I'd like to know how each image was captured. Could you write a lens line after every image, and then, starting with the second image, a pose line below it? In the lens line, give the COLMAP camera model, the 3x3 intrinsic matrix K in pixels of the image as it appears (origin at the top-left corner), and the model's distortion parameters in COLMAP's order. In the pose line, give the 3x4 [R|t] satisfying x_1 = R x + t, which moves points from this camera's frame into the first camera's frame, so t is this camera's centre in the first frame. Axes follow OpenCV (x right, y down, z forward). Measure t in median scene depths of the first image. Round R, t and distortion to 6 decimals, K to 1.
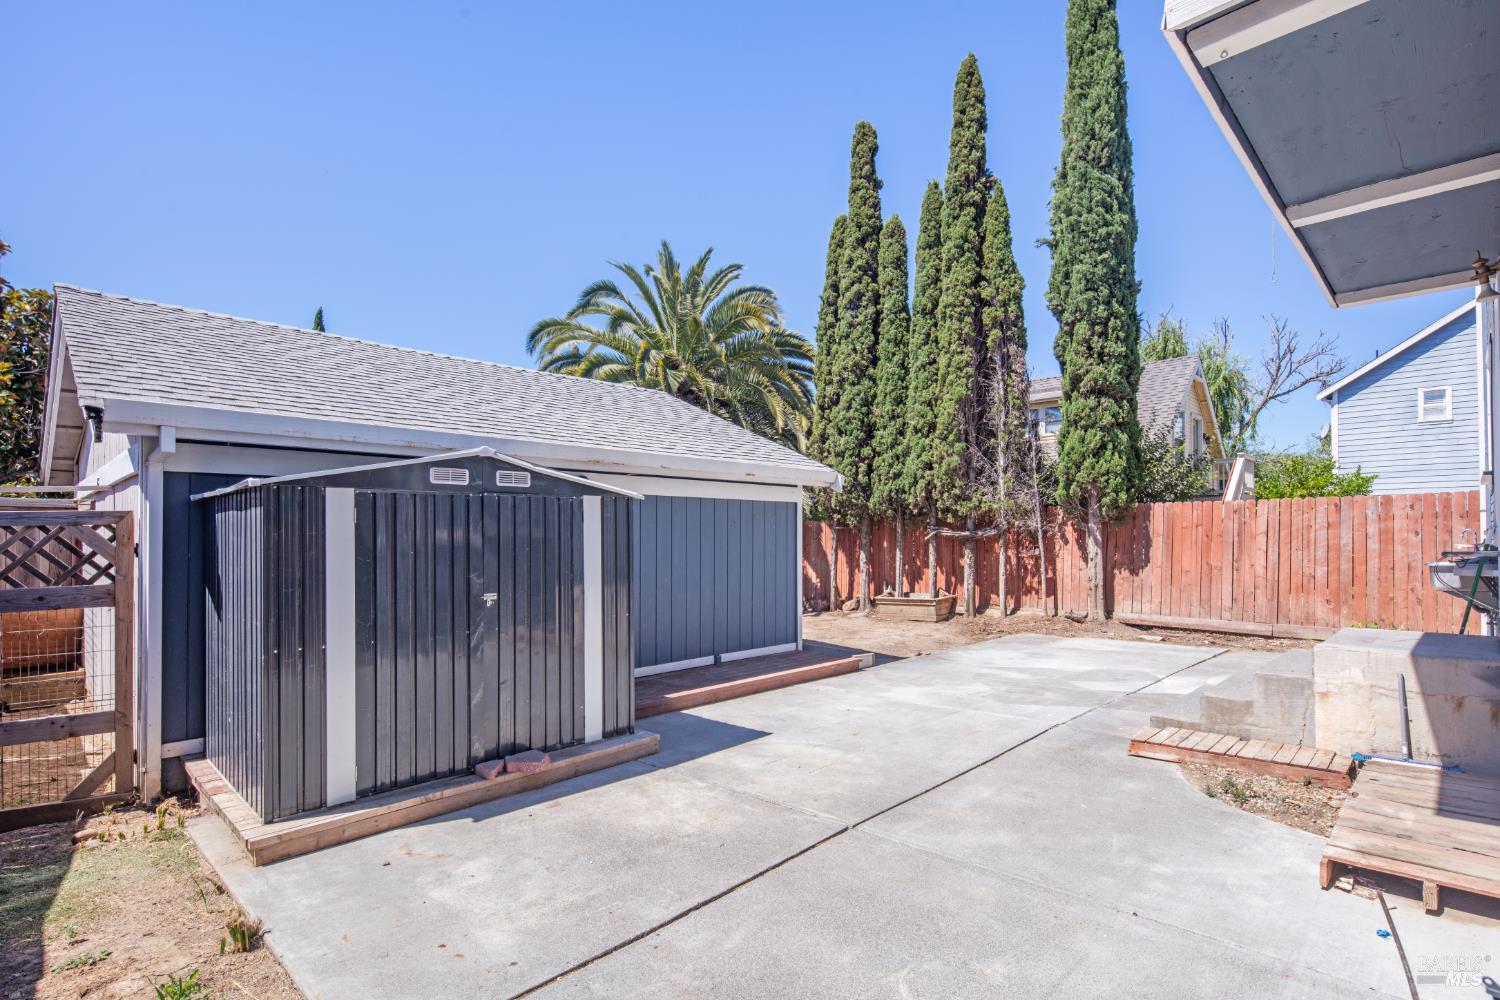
lens RADIAL K [[729.7, 0, 742.6], [0, 729.7, 538.3], [0, 0, 1]] dist [-0.000964, -0.000317]
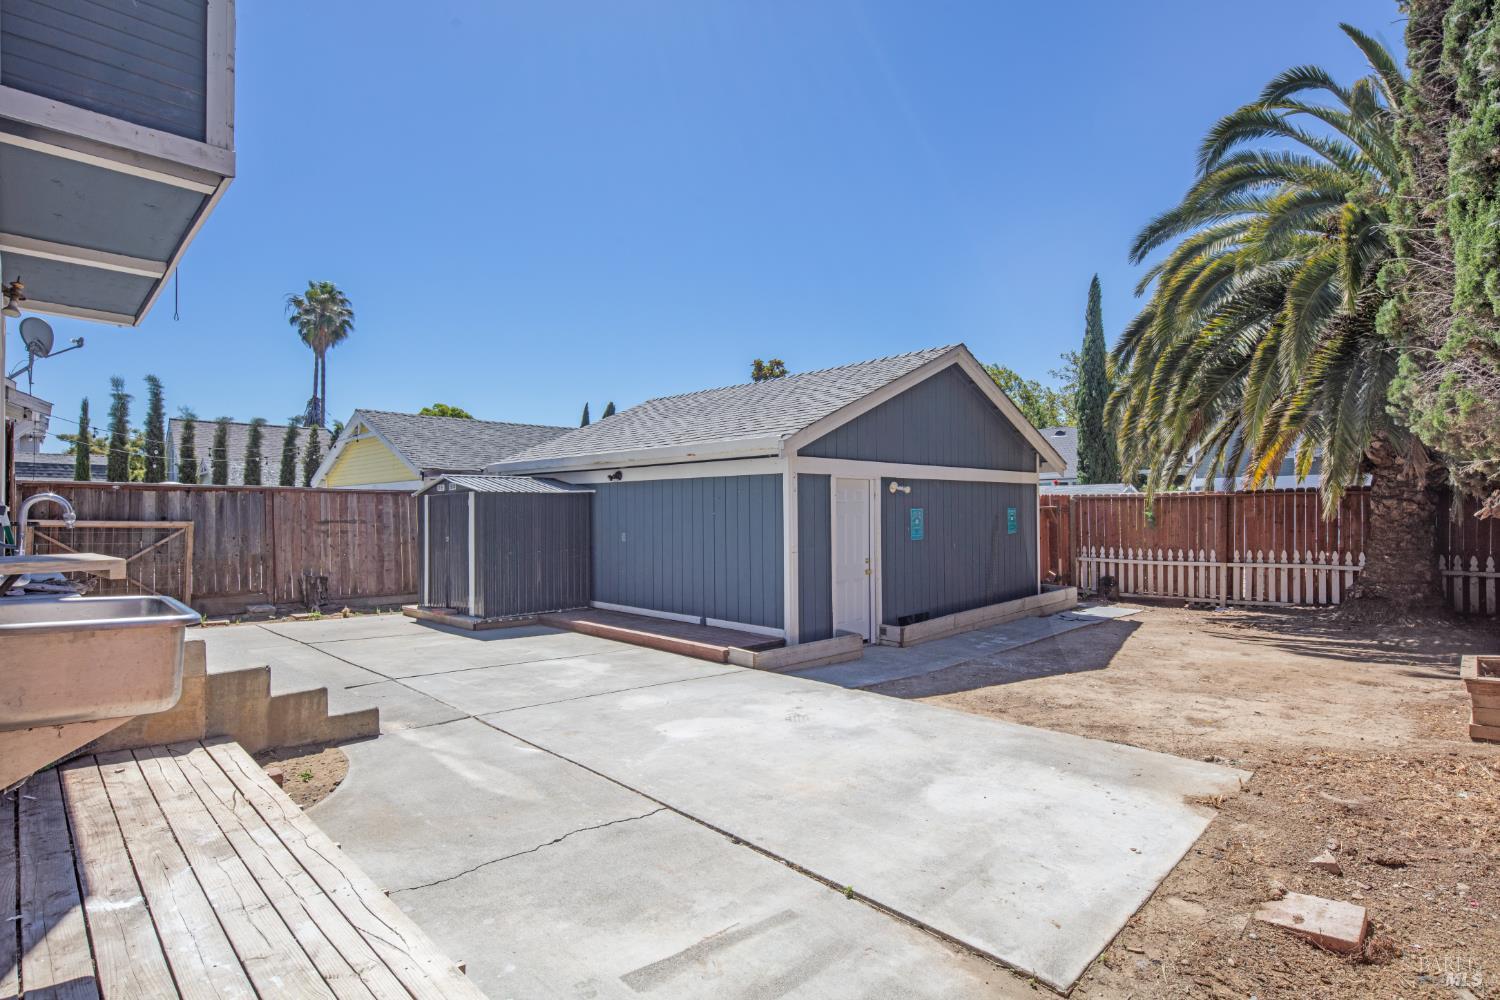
lens RADIAL K [[729.7, 0, 742.6], [0, 729.7, 538.3], [0, 0, 1]] dist [-0.000964, -0.000317]
pose [[-0.006379, 0.036473, -0.999314, 1.084873], [-0.000801, 0.999334, 0.036479, -0.002360], [0.999979, 0.001034, -0.006346, 1.072325]]
